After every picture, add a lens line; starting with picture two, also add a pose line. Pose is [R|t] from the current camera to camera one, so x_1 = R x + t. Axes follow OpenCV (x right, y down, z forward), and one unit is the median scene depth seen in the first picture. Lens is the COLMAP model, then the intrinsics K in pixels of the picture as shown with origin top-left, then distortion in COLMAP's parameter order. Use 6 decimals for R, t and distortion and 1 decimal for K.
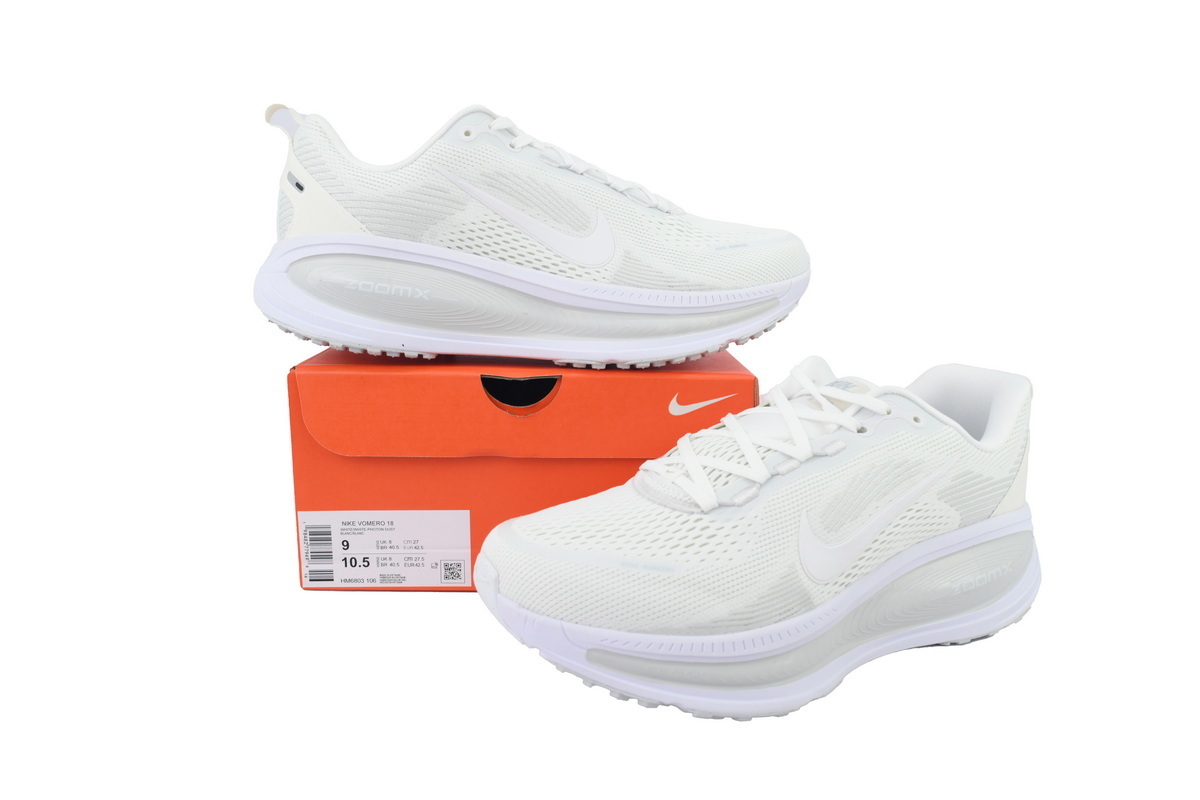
lens RADIAL K [[891.3, 0, 600.0], [0, 891.3, 400.0], [0, 0, 1]] dist [0.000138, 0.002963]
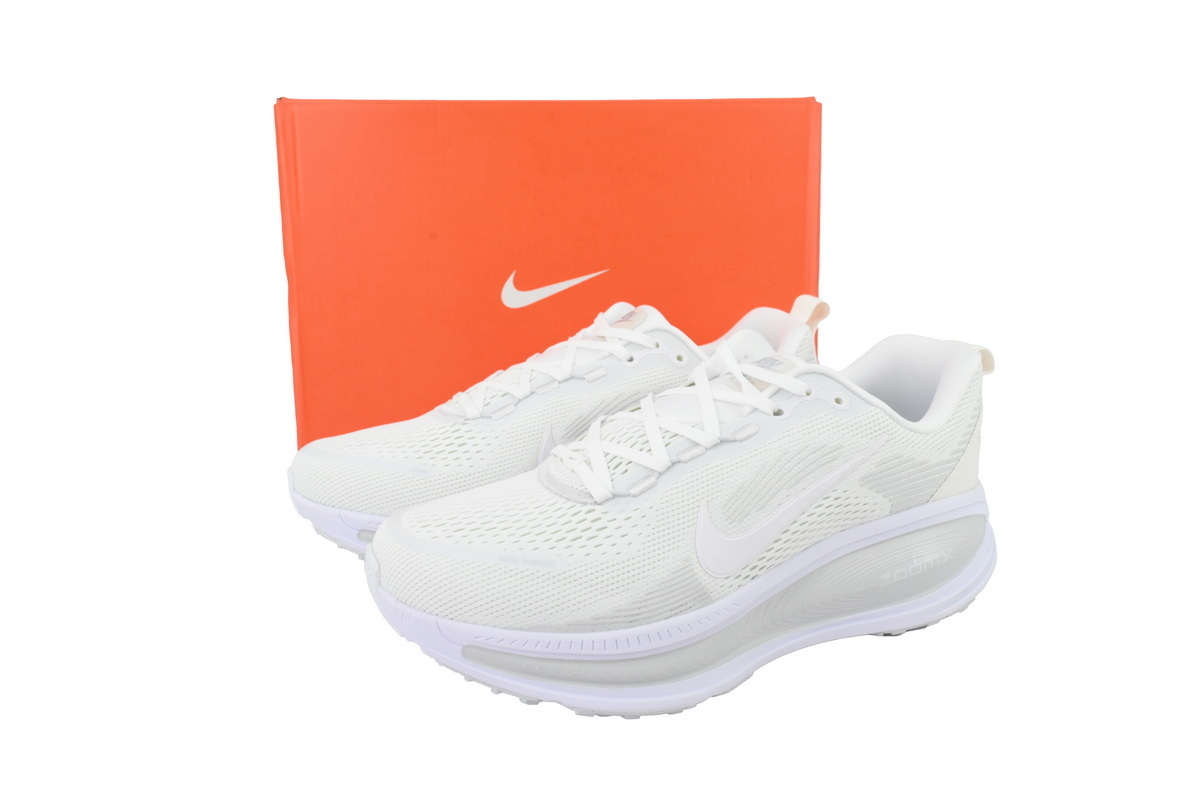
lens RADIAL K [[891.3, 0, 600.0], [0, 891.3, 400.0], [0, 0, 1]] dist [0.000138, 0.002963]
pose [[0.995968, -0.009426, -0.089215, 0.205950], [0.014683, 0.998182, 0.058449, -0.040639], [0.088502, -0.059523, 0.994296, 0.052144]]
